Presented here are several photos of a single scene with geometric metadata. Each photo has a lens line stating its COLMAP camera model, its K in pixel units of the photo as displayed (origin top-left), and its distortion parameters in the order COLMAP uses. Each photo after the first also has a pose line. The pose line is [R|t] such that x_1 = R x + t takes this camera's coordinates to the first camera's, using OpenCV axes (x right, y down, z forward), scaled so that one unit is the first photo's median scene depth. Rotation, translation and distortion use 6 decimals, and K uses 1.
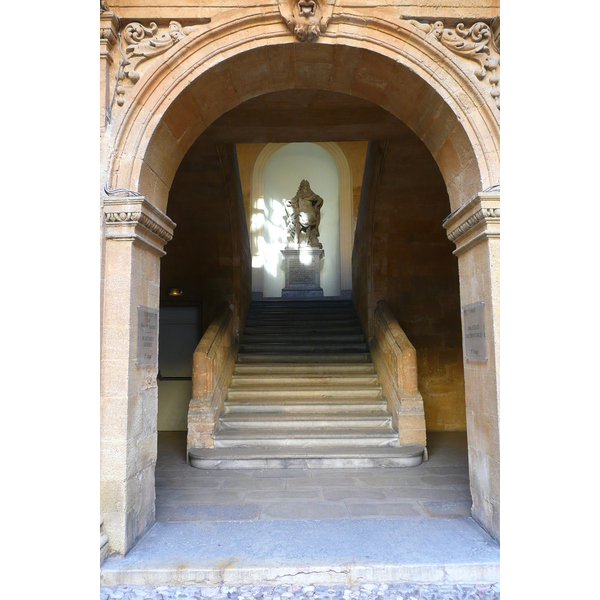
lens RADIAL K [[478.4, 0, 300.0], [0, 478.4, 300.1], [0, 0, 1]] dist [-0.017497, -0.006580]
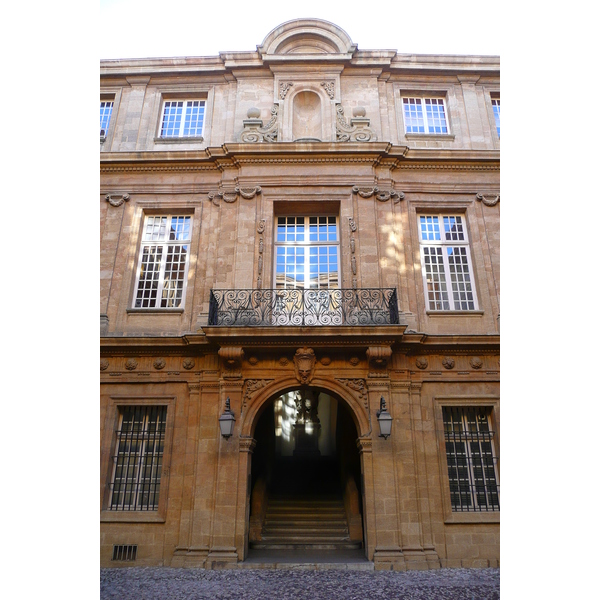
lens RADIAL K [[478.4, 0, 302.7], [0, 478.4, 299.4], [0, 0, 1]] dist [-0.017497, -0.006580]
pose [[0.999870, 0.005629, -0.015140, 0.026864], [-0.009639, 0.960065, -0.279610, -0.122909], [0.012961, 0.279720, 0.959994, -1.291320]]
